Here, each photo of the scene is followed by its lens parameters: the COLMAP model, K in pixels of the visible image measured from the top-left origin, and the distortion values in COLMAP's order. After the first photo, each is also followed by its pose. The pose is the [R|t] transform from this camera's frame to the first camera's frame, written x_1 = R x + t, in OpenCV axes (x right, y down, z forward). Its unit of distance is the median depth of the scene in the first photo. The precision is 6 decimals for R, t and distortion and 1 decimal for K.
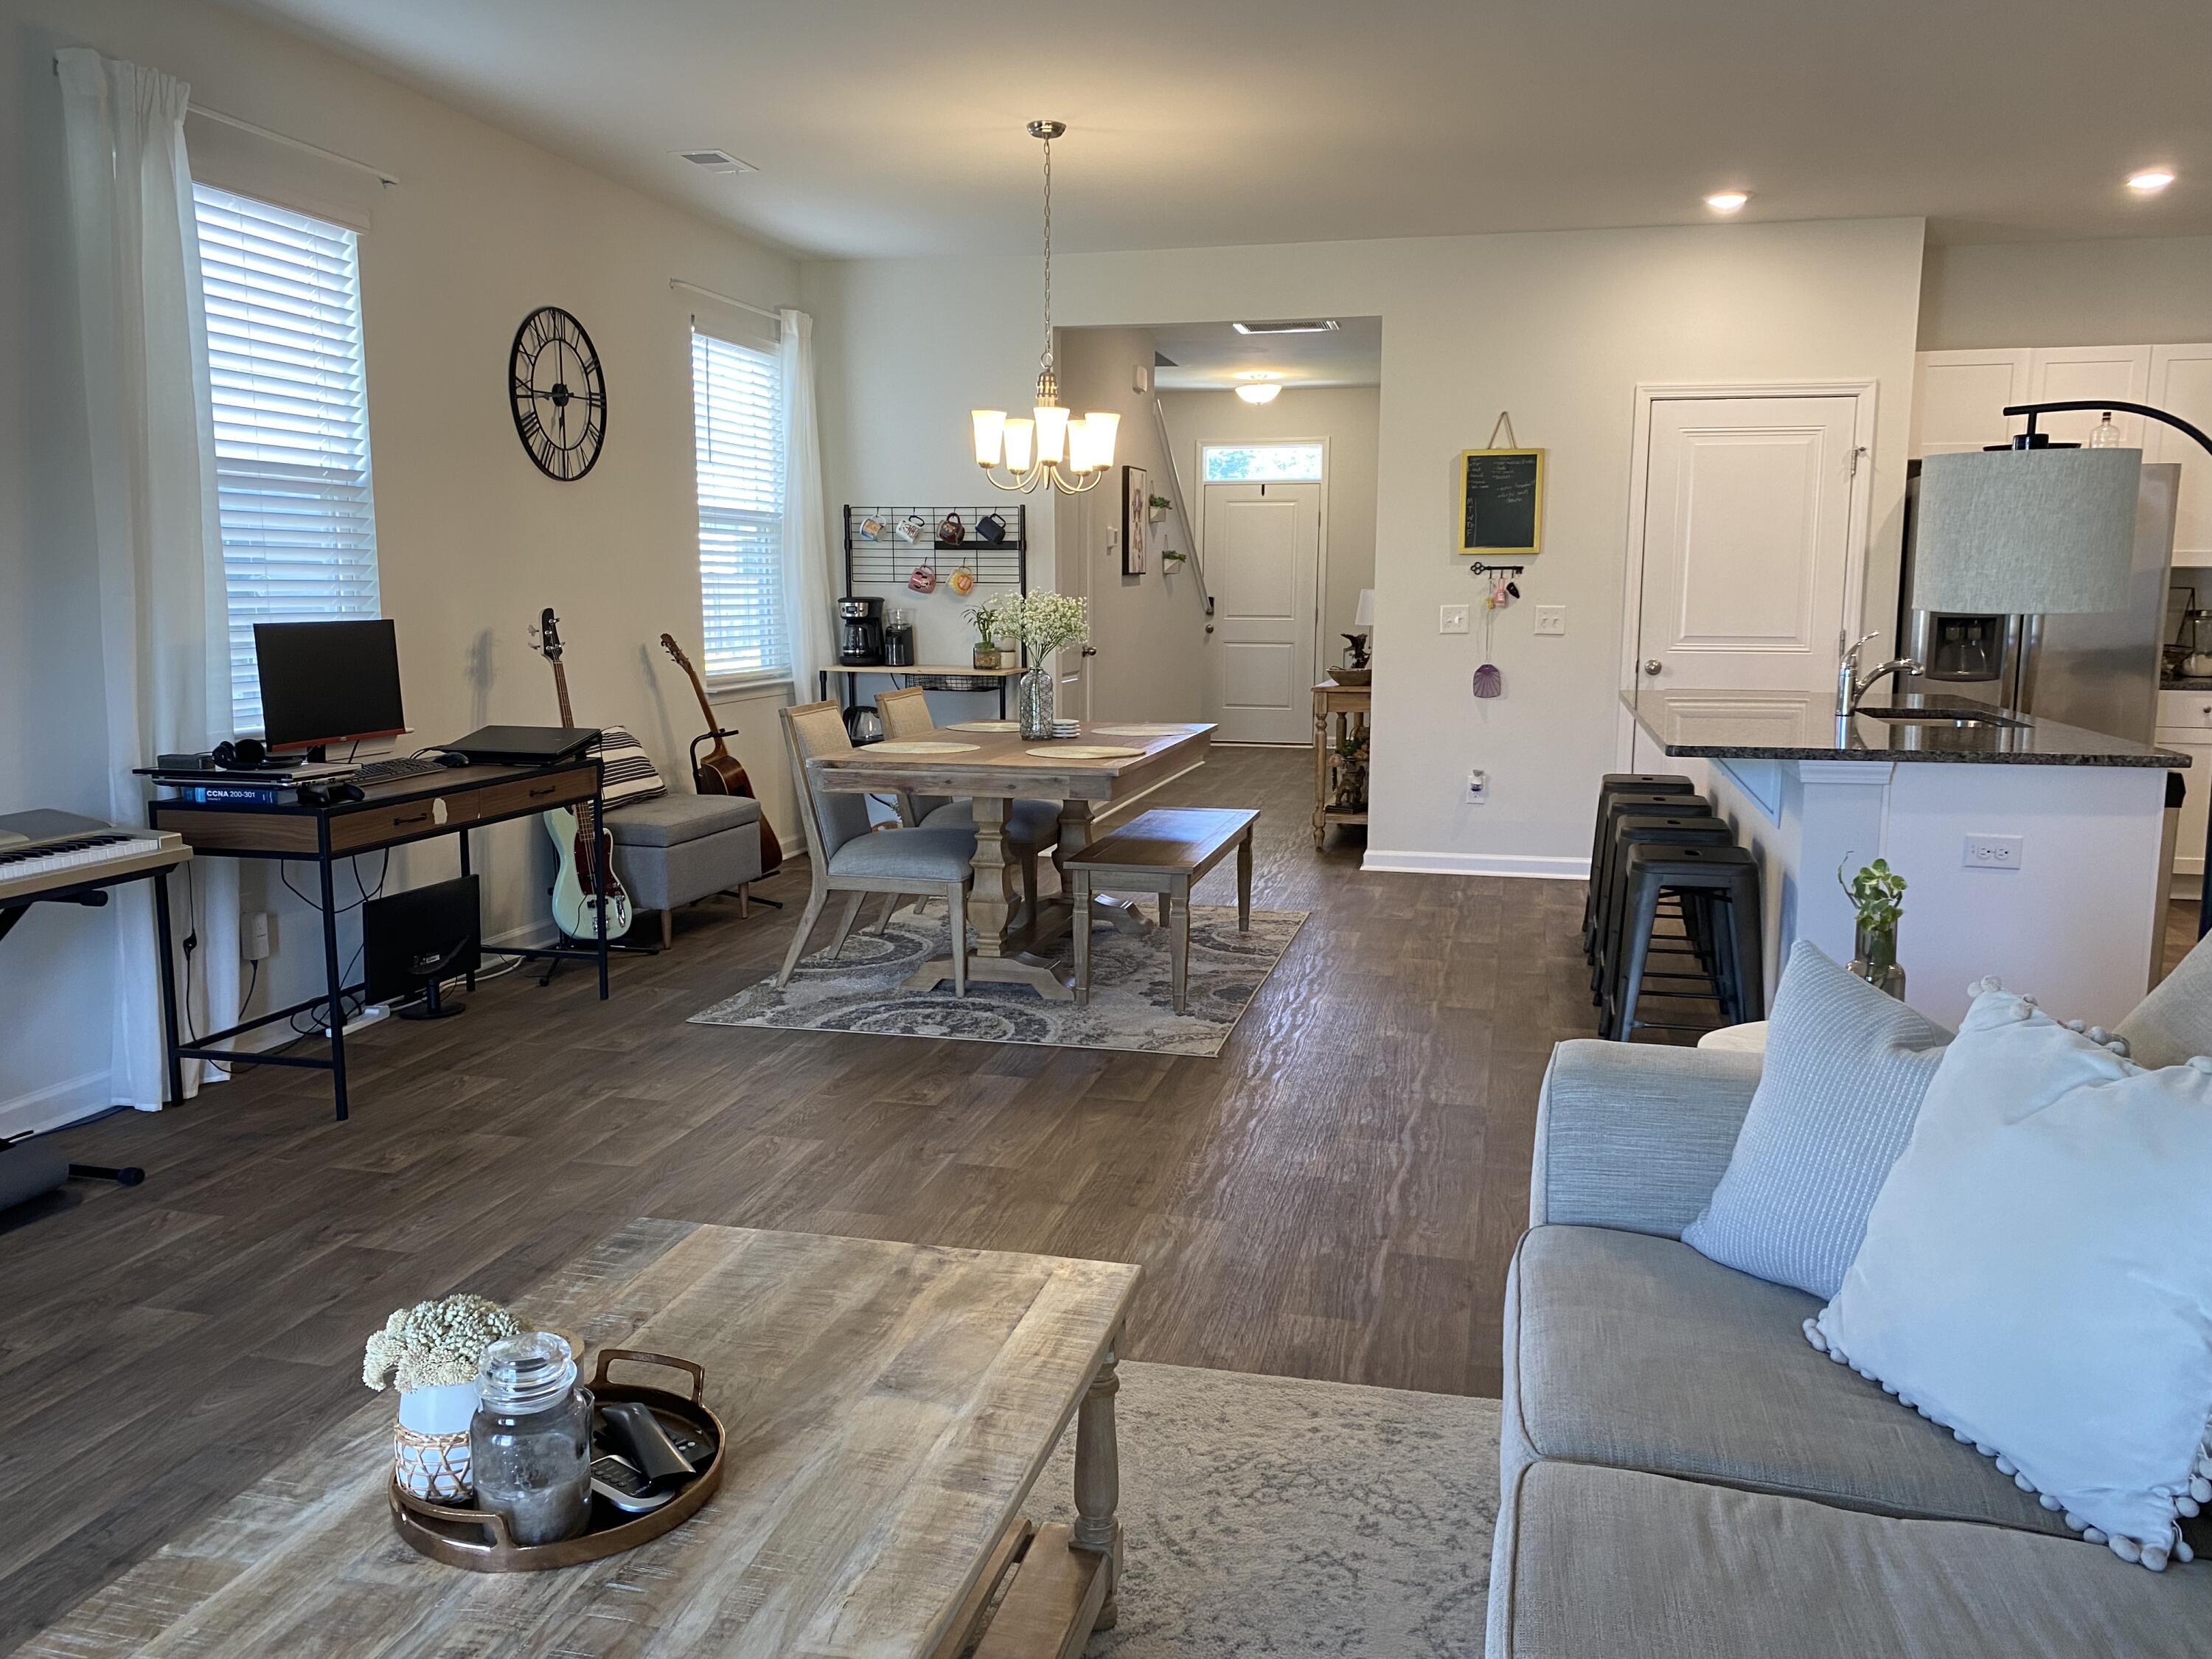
lens RADIAL K [[1684.6, 0, 1108.9], [0, 1684.6, 834.6], [0, 0, 1]] dist [0.015079, -0.036336]
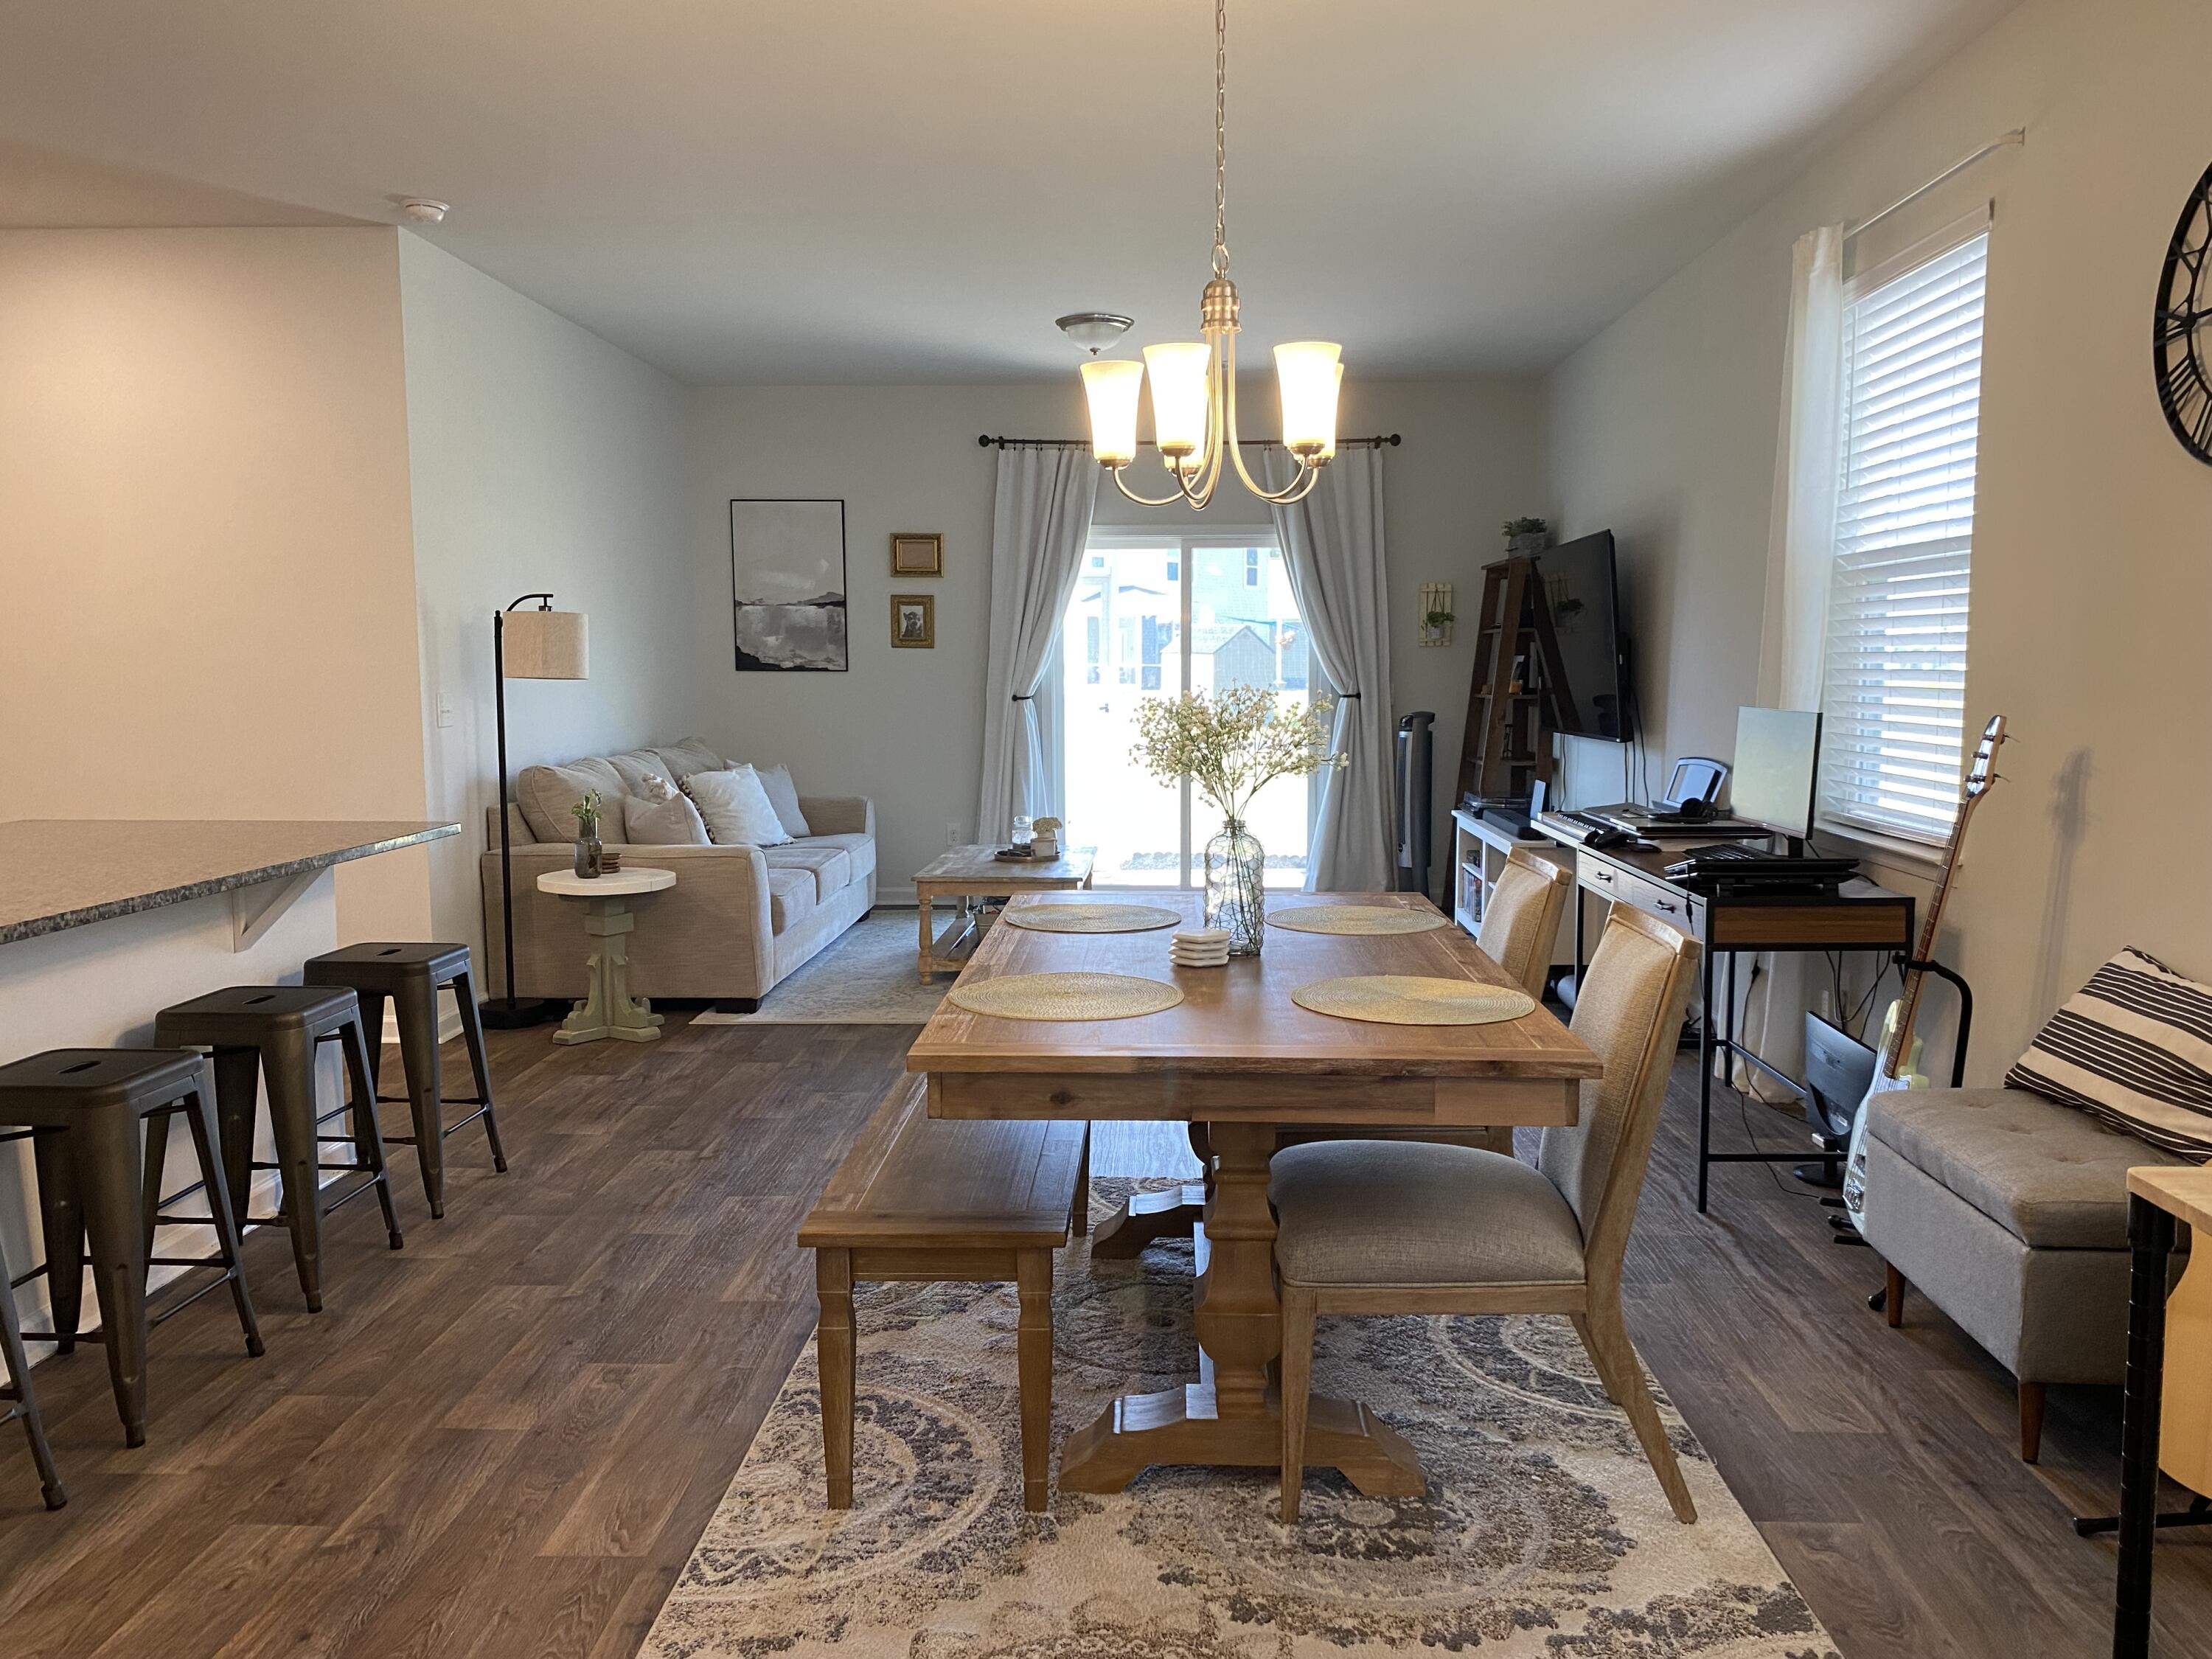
lens RADIAL K [[1684.6, 0, 1106.8], [0, 1684.6, 833.4], [0, 0, 1]] dist [0.015079, -0.036336]
pose [[-0.977214, 0.021723, -0.211141, 0.129793], [-0.031628, 0.968740, 0.246053, -0.251197], [0.209886, 0.247125, -0.945980, 1.634496]]
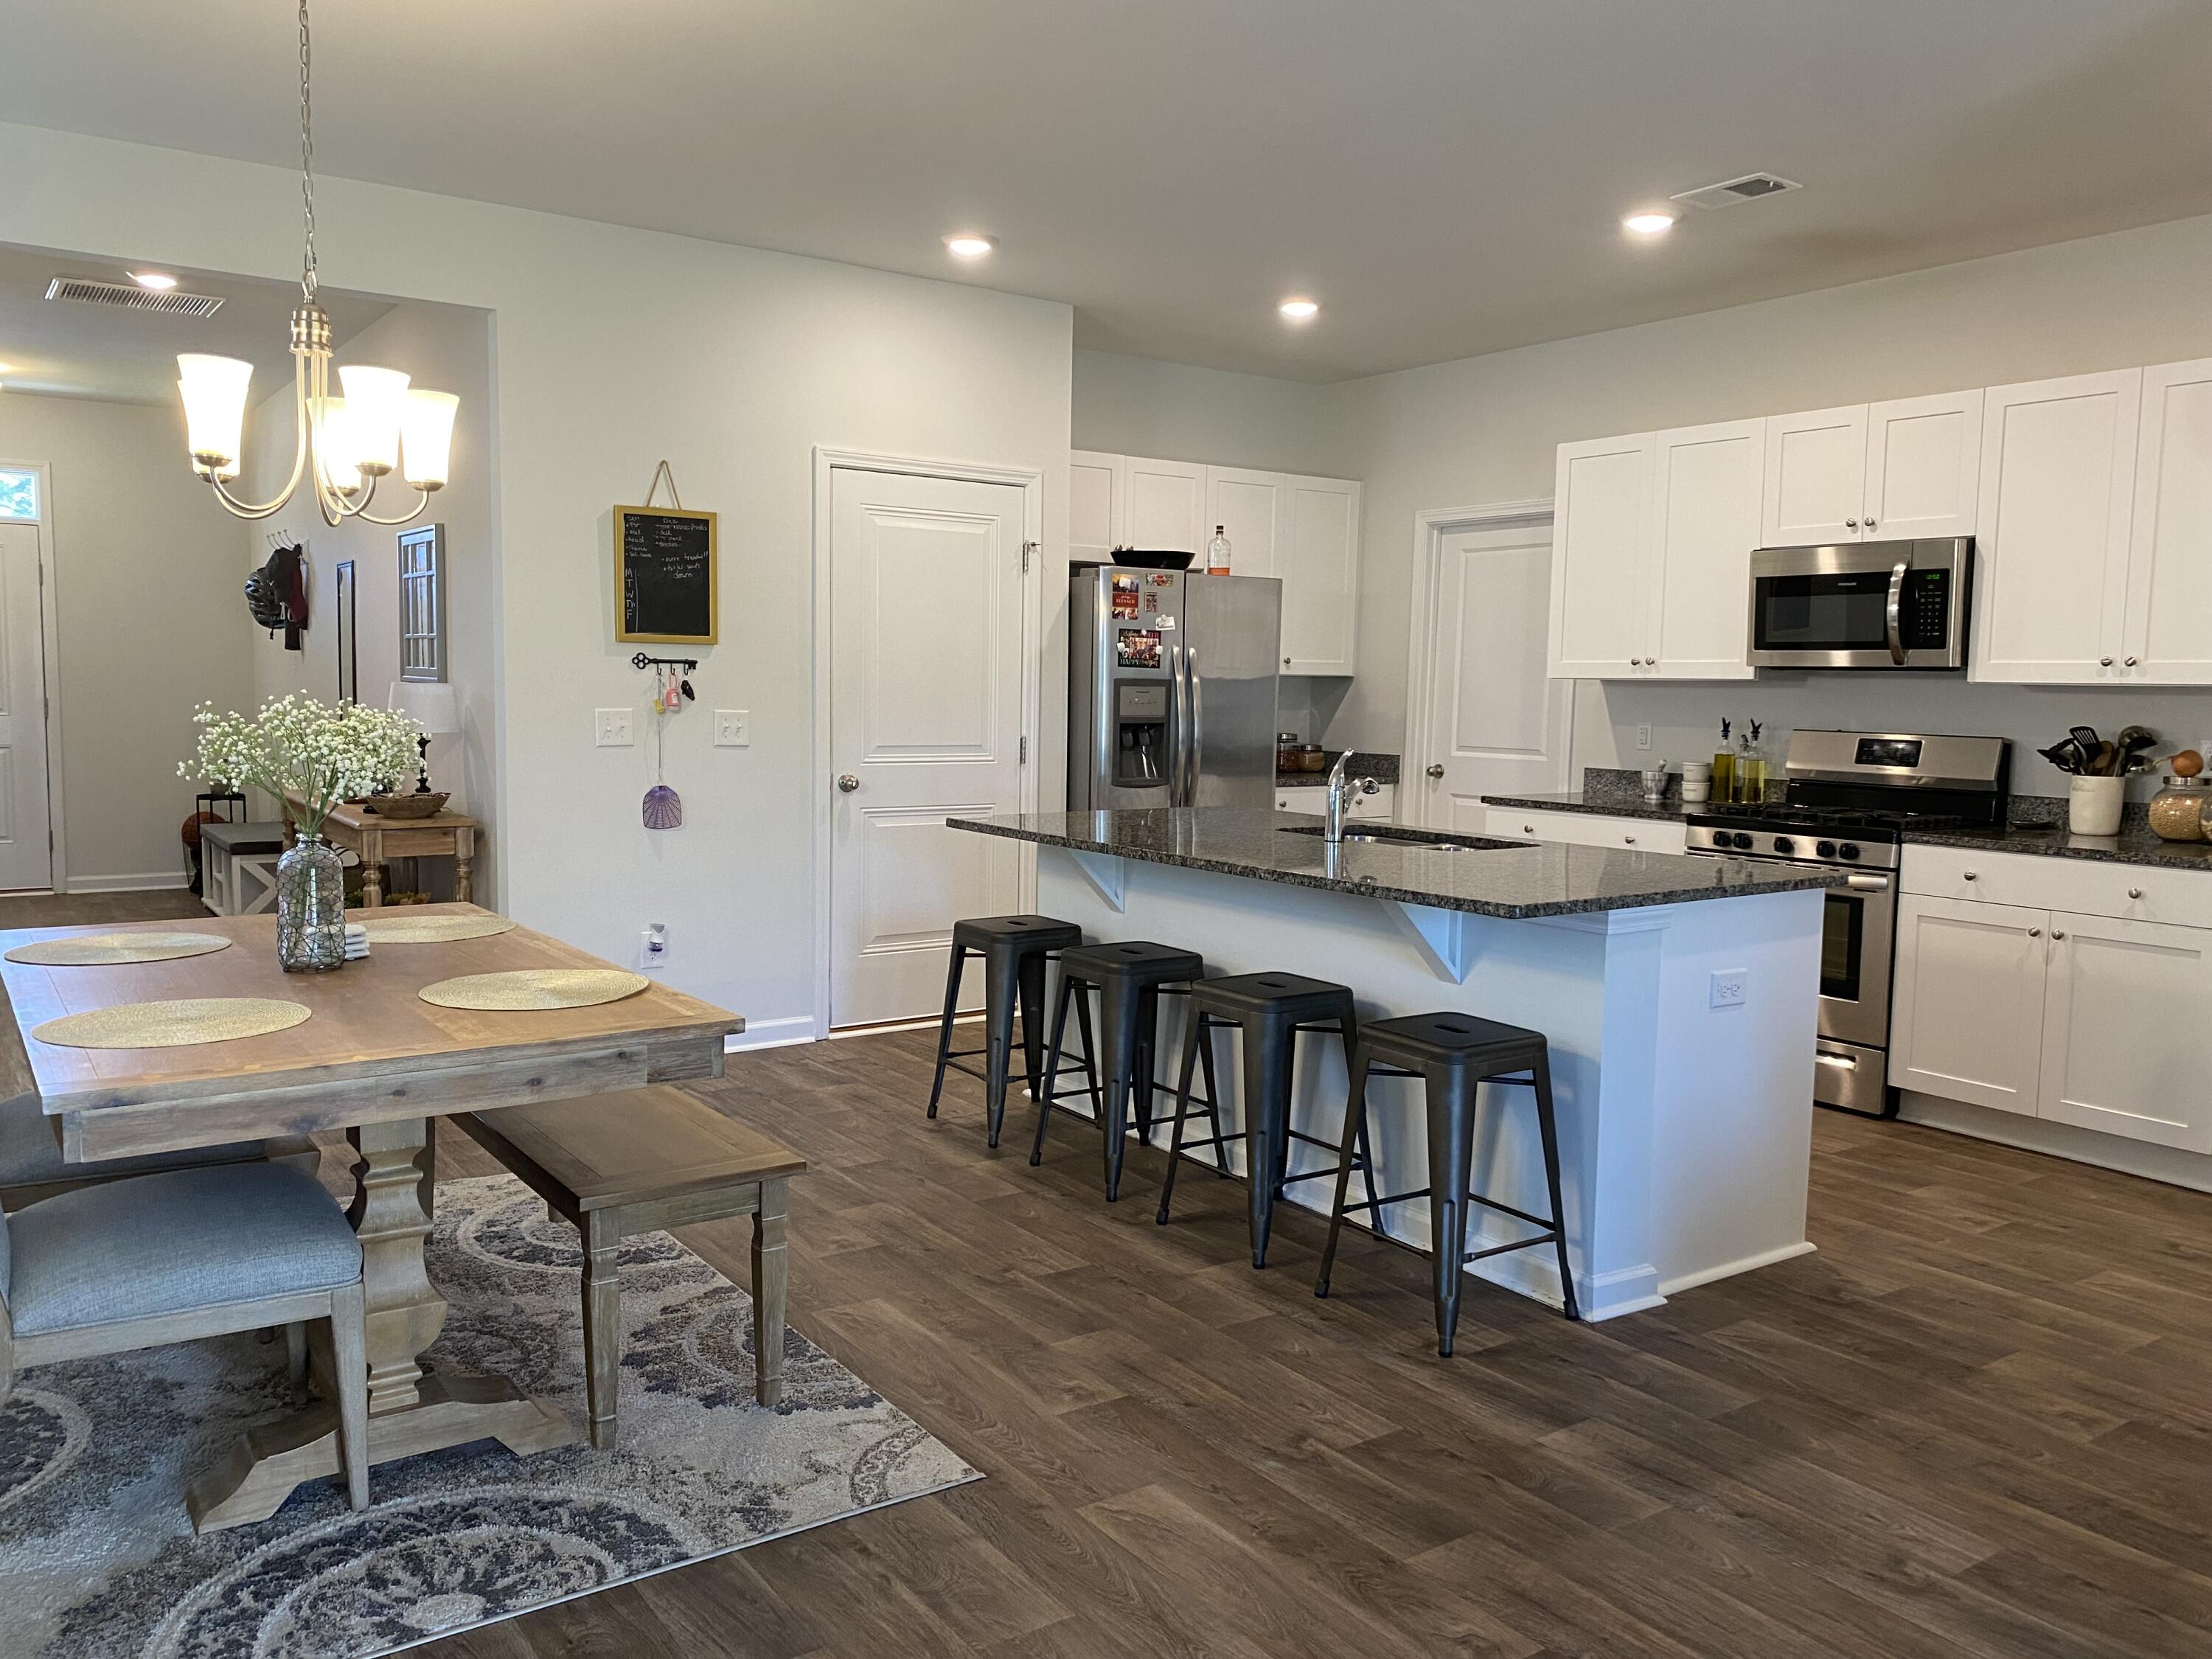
lens RADIAL K [[1684.6, 0, 1105.5], [0, 1684.6, 817.7], [0, 0, 1]] dist [0.015079, -0.036336]
pose [[0.646085, -0.051092, 0.761553, -0.312145], [0.093172, 0.995575, -0.012253, -0.080318], [-0.757557, 0.078872, 0.647987, 0.484397]]
